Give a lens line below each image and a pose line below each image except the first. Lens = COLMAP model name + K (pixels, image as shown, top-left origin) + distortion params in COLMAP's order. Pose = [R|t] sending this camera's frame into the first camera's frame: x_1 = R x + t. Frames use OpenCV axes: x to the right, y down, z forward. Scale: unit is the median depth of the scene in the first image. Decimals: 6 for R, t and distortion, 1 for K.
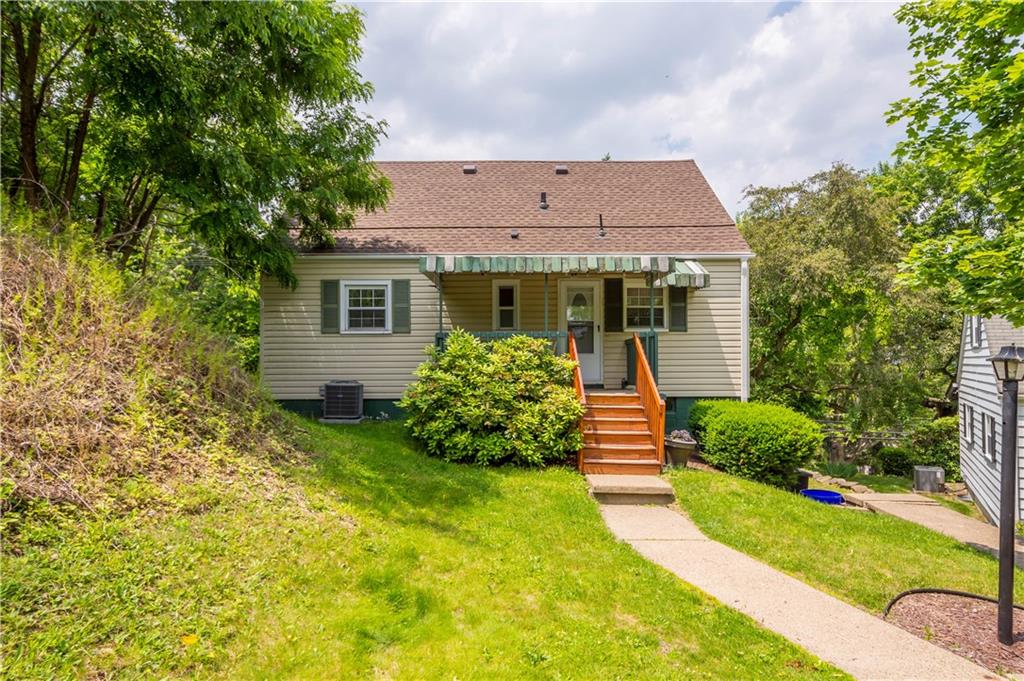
lens RADIAL K [[562.4, 0, 511.3], [0, 562.4, 356.0], [0, 0, 1]] dist [0.002641, 0.000419]
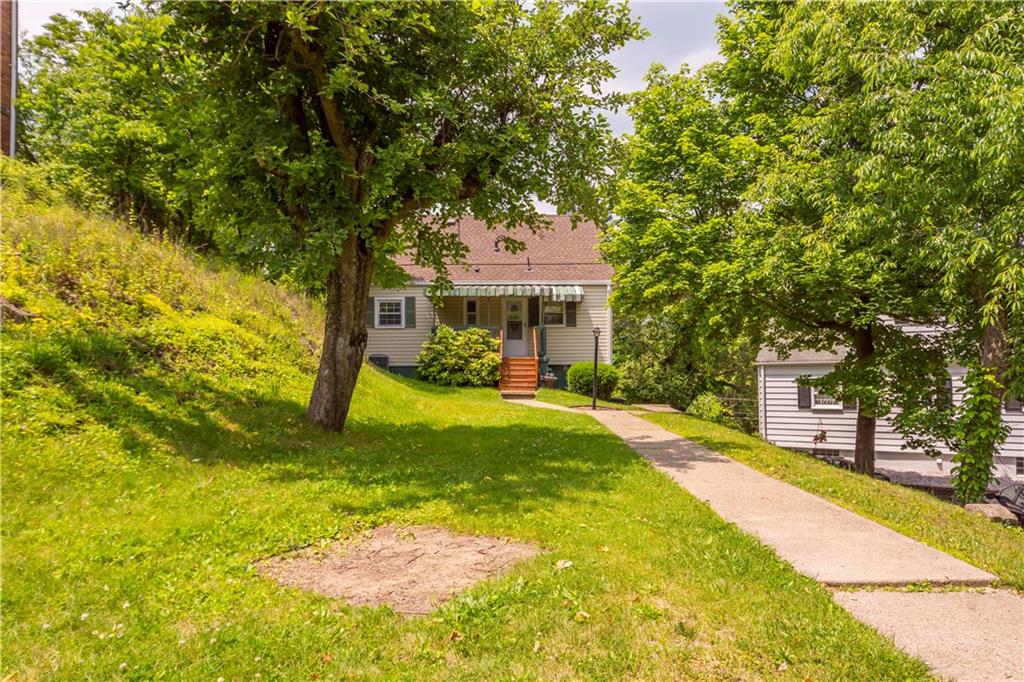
lens RADIAL K [[661.7, 0, 511.6], [0, 661.7, 359.2], [0, 0, 1]] dist [-0.002409, -0.000306]
pose [[0.999990, -0.001160, 0.004388, 0.105479], [0.001182, 0.999987, -0.005013, 0.066054], [-0.004382, 0.005018, 0.999978, -1.028412]]
